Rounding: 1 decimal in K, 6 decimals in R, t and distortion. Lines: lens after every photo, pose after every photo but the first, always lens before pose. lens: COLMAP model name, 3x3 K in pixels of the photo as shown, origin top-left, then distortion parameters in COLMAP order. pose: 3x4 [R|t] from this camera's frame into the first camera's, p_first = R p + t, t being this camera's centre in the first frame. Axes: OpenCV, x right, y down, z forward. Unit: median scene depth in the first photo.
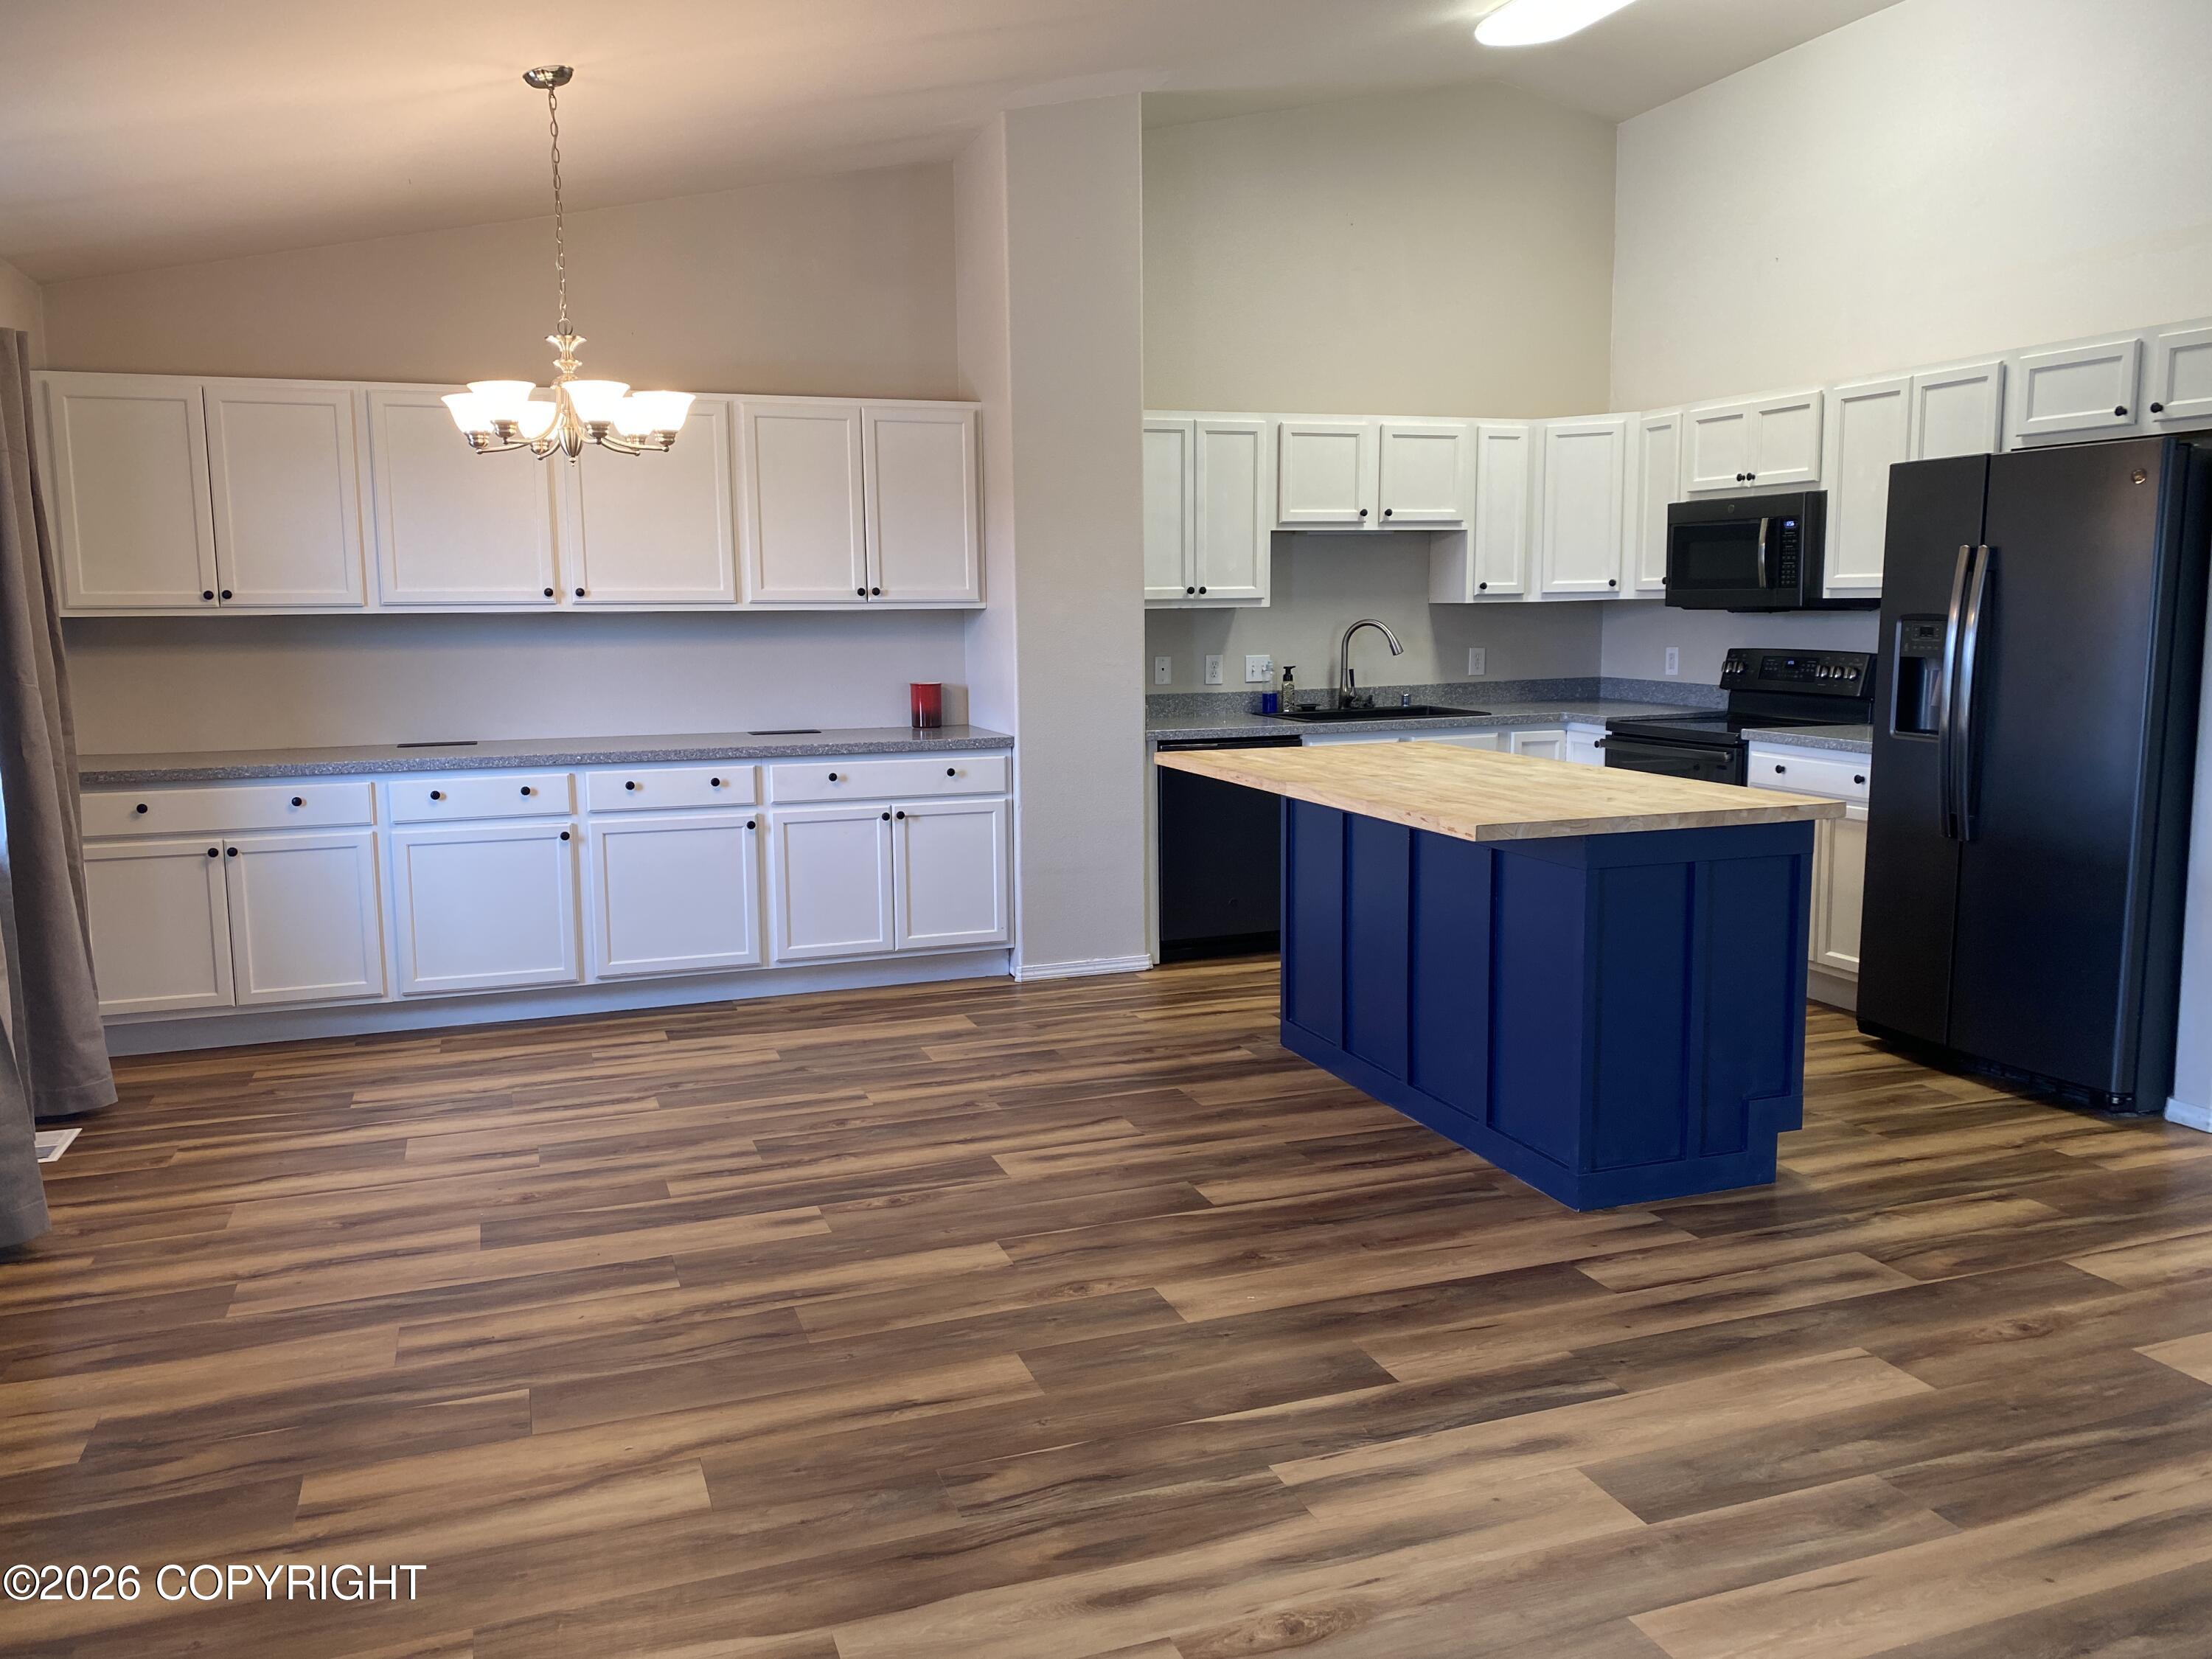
lens RADIAL K [[1715.8, 0, 1106.0], [0, 1715.8, 829.5], [0, 0, 1]] dist [0.022031, 0.004962]
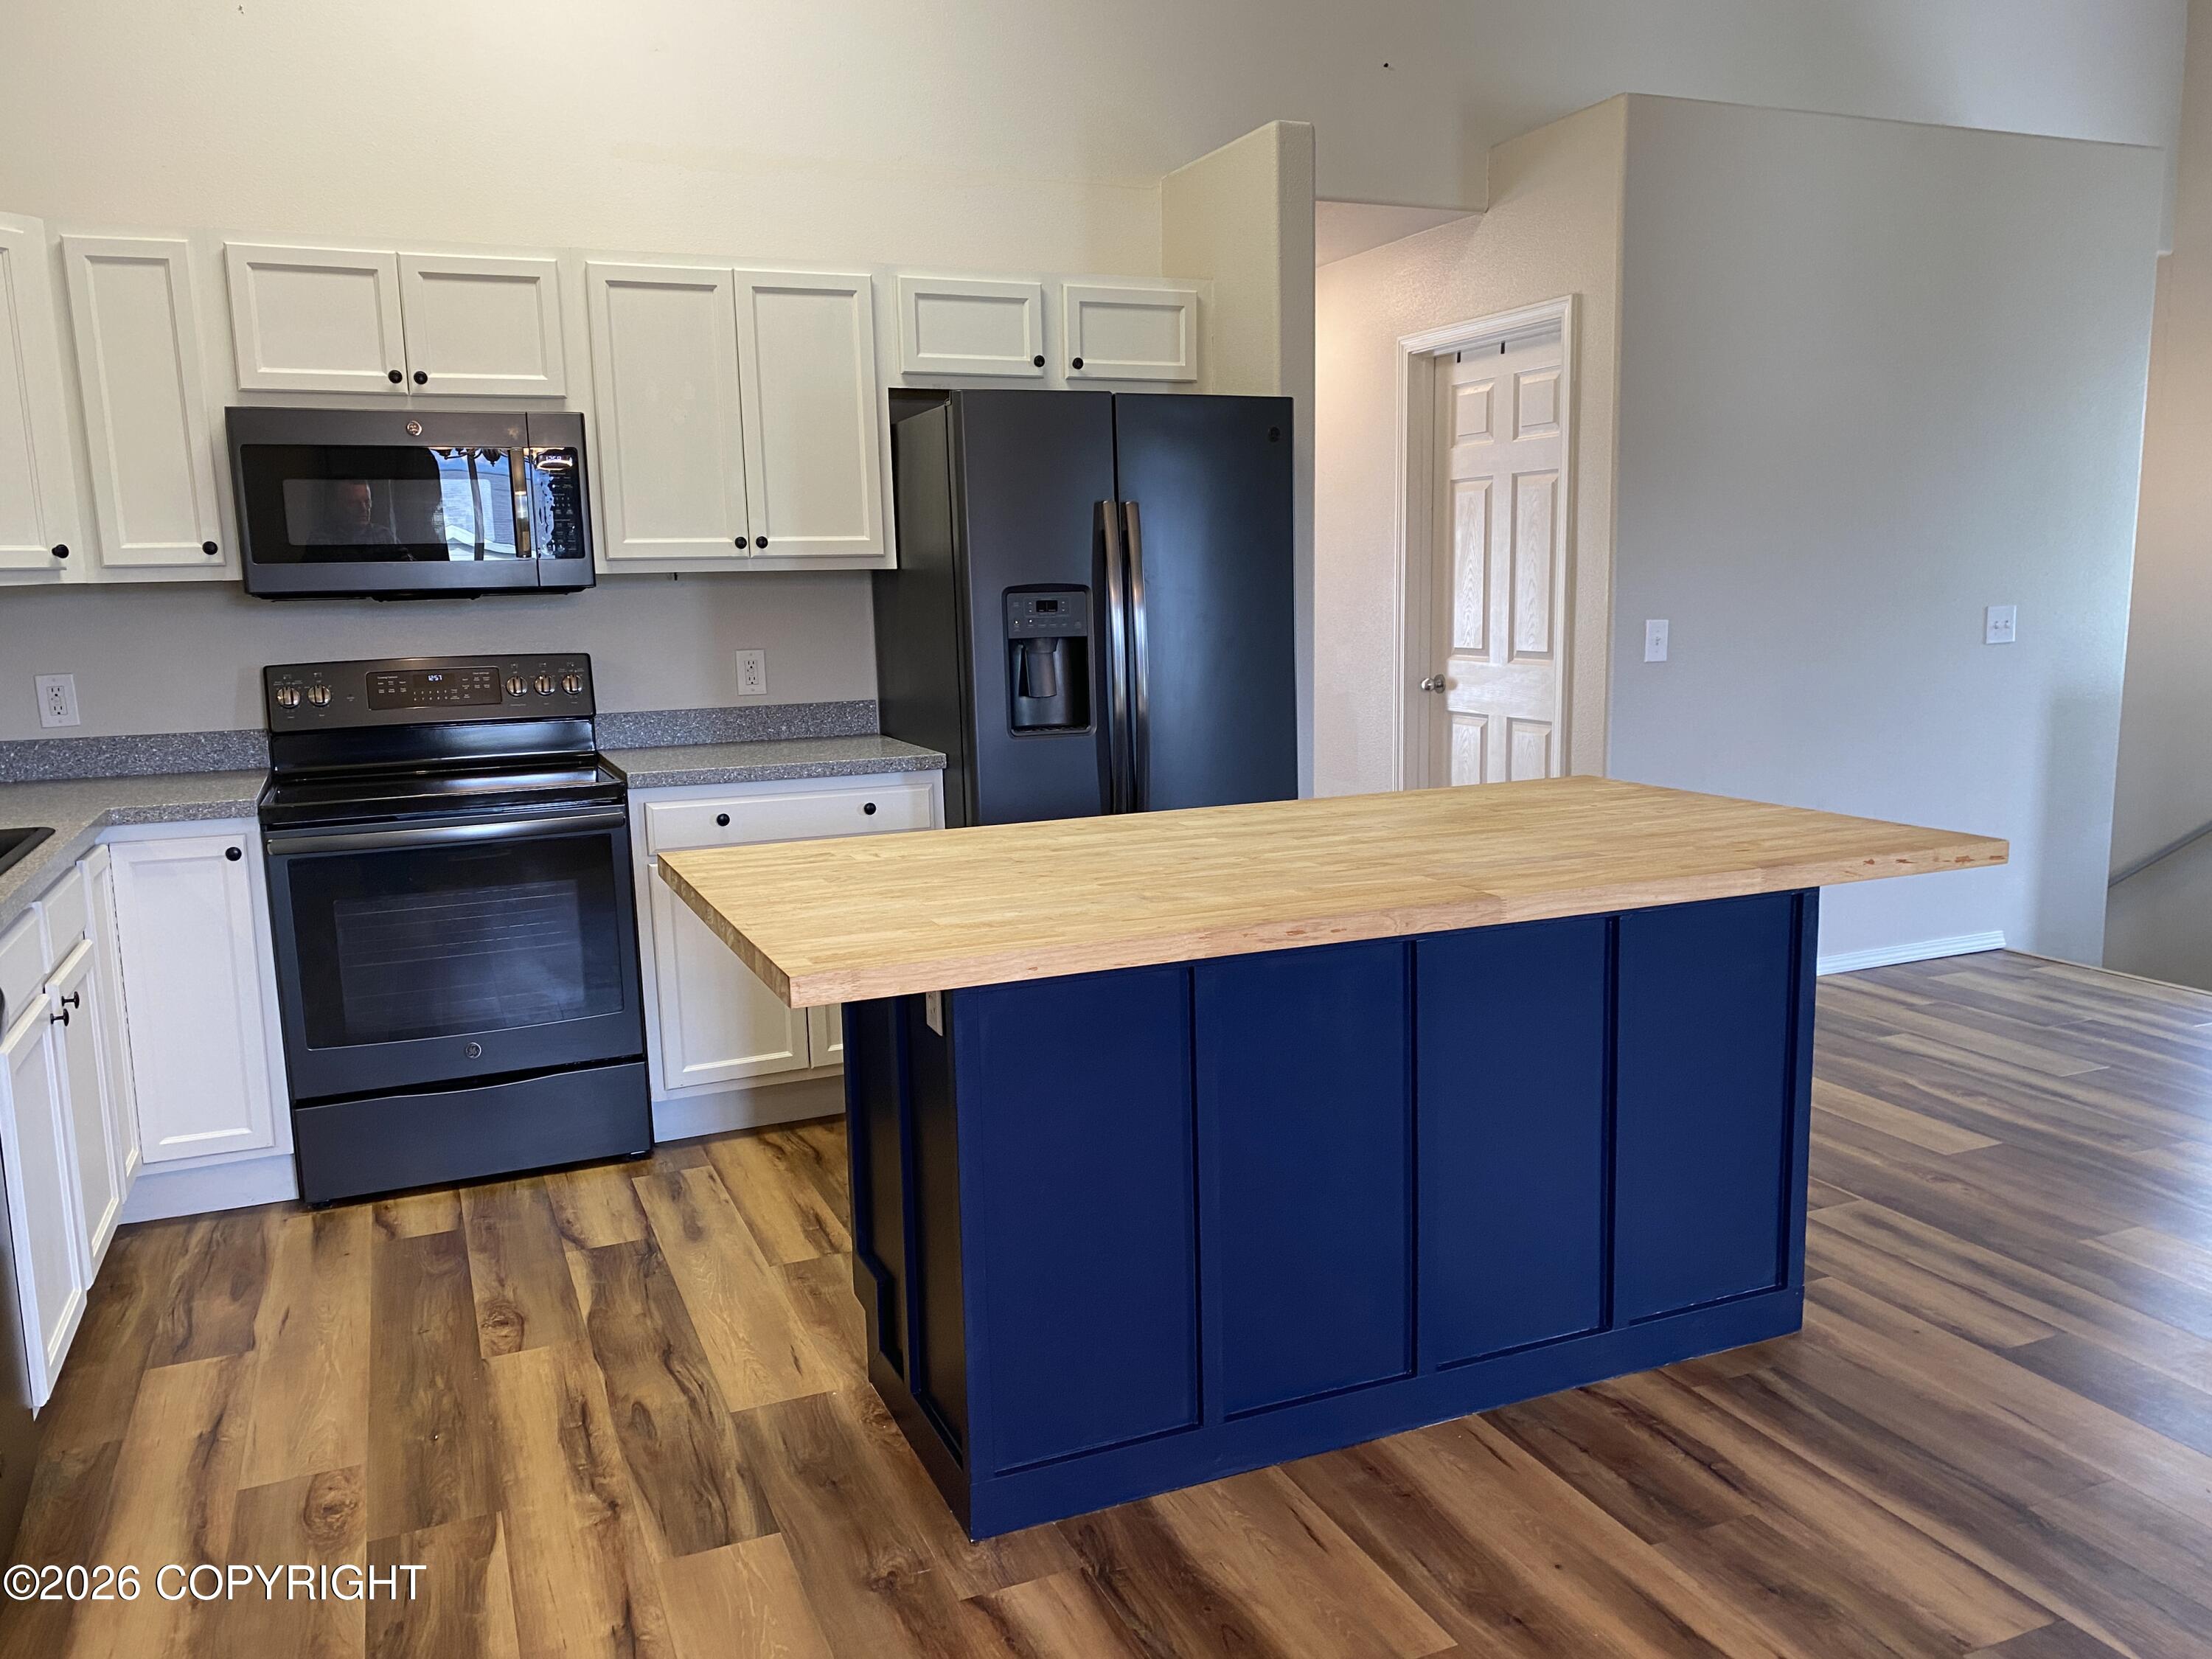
lens RADIAL K [[1715.8, 0, 1106.0], [0, 1715.8, 829.5], [0, 0, 1]] dist [0.022031, 0.004962]
pose [[-0.066997, -0.146415, 0.986952, -0.381878], [0.156083, 0.975458, 0.155305, -0.146554], [-0.985469, 0.164451, -0.042500, 1.132828]]
